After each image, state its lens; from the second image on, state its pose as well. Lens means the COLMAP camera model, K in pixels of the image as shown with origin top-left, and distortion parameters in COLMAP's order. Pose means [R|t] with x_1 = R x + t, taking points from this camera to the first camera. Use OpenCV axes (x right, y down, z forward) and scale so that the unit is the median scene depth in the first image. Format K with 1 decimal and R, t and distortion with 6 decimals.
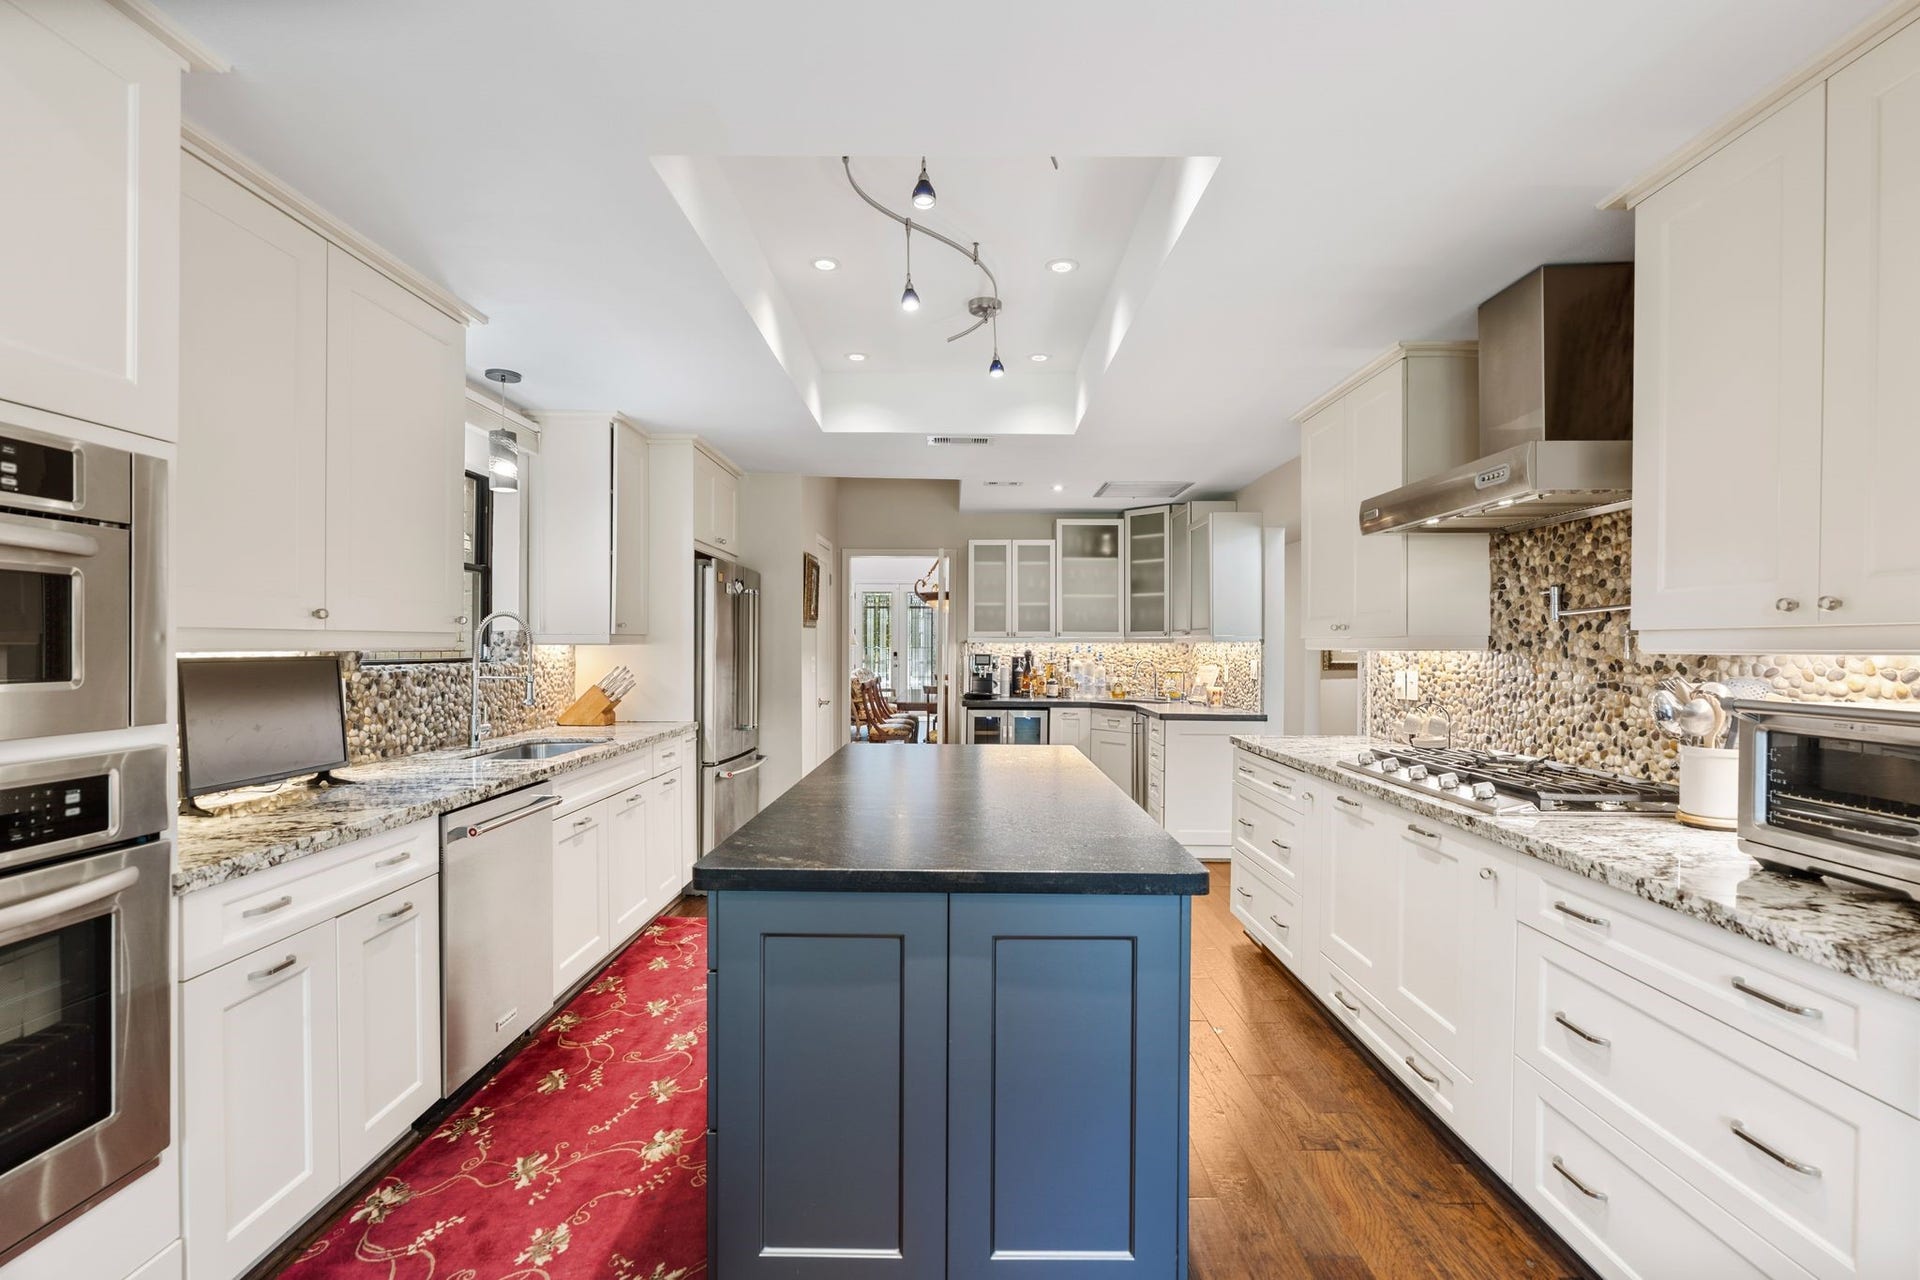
lens RADIAL K [[870.3, 0, 964.9], [0, 870.3, 650.6], [0, 0, 1]] dist [-0.007976, 0.003951]
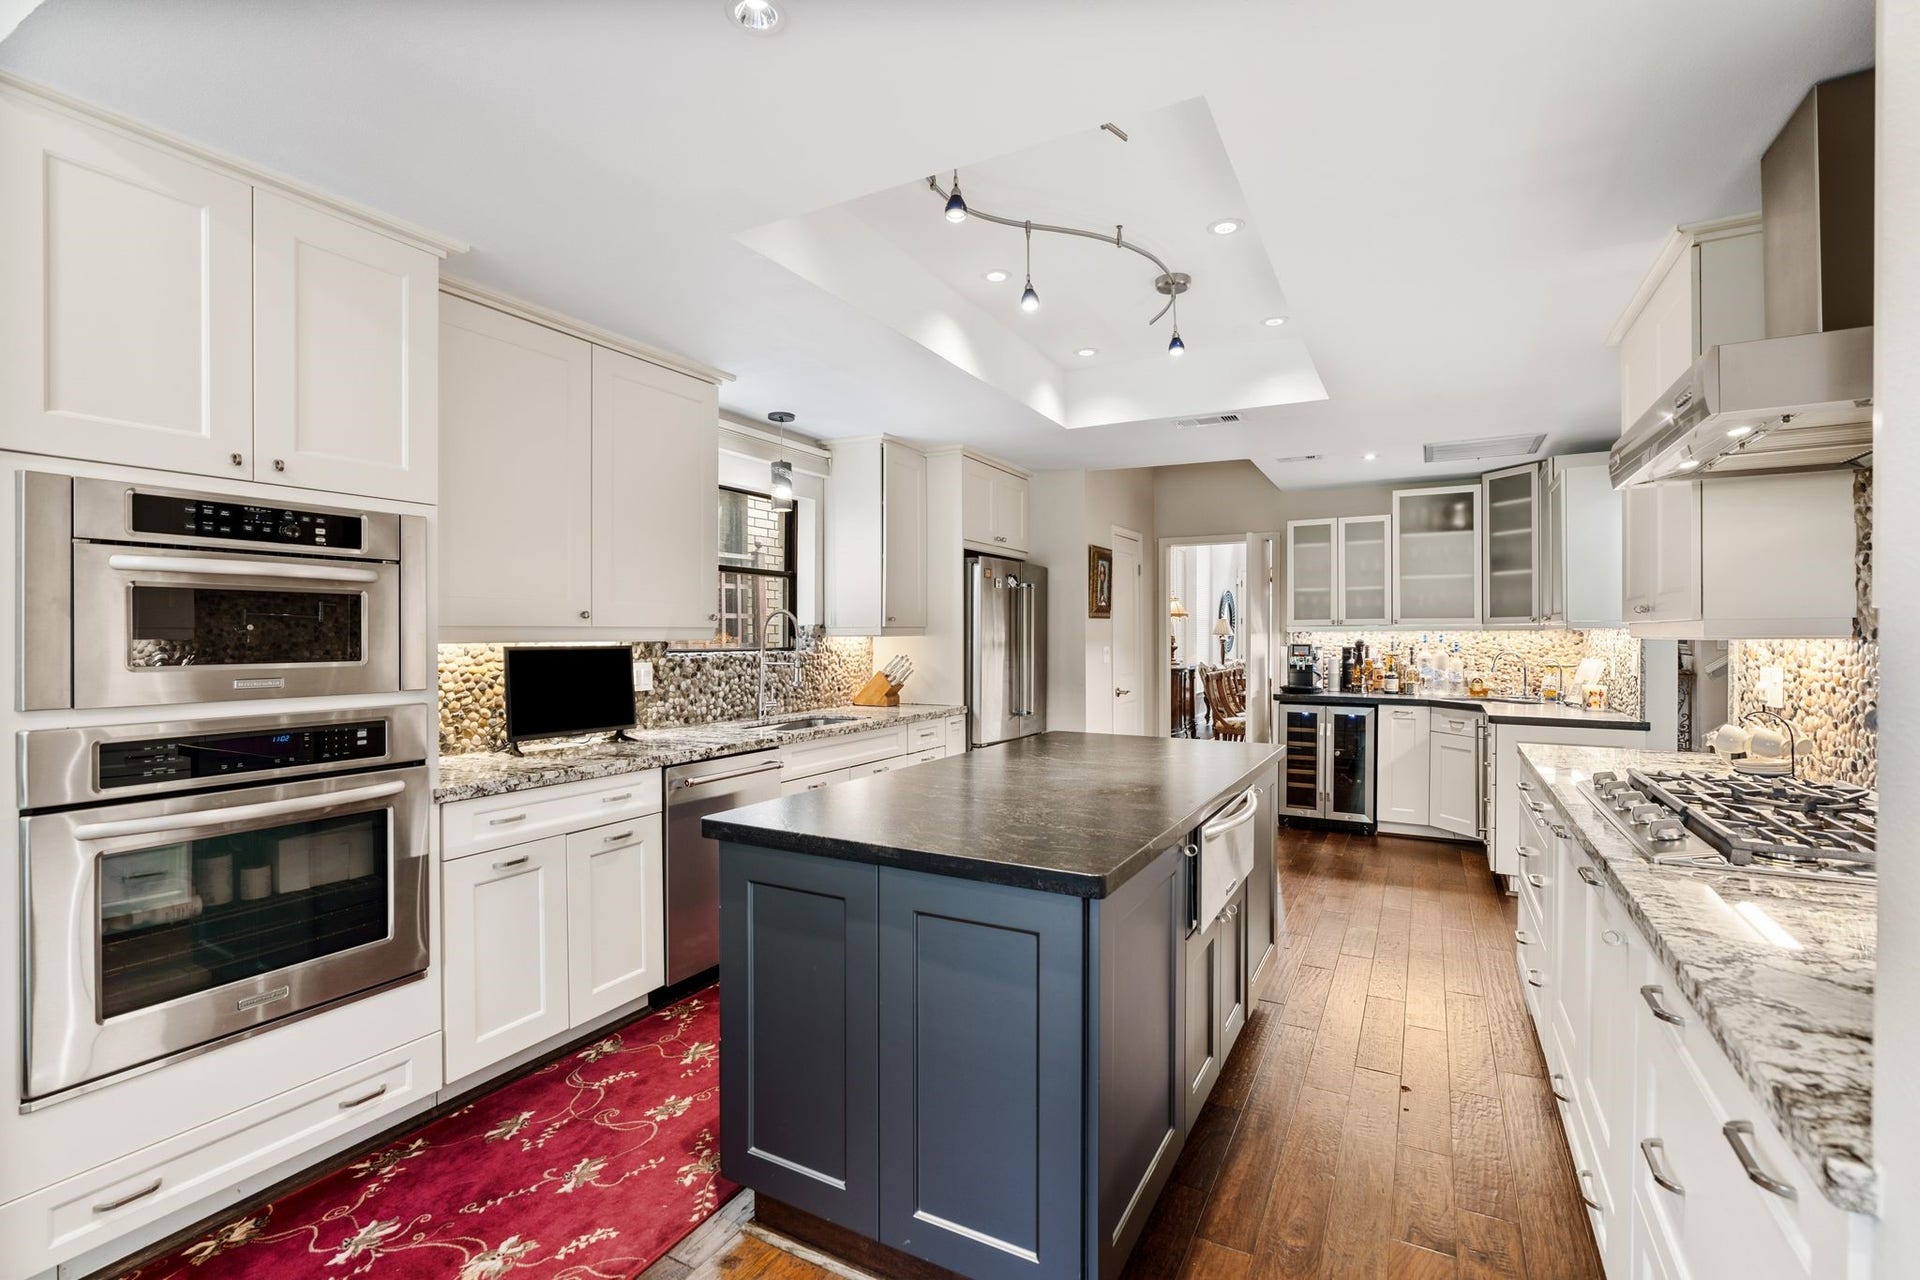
lens RADIAL K [[870.3, 0, 963.1], [0, 870.3, 638.4], [0, 0, 1]] dist [-0.007976, 0.003951]
pose [[0.879332, -0.003216, -0.476199, 0.212040], [0.001826, 0.999993, -0.003381, 0.000303], [0.476207, 0.002103, 0.879331, 0.034757]]
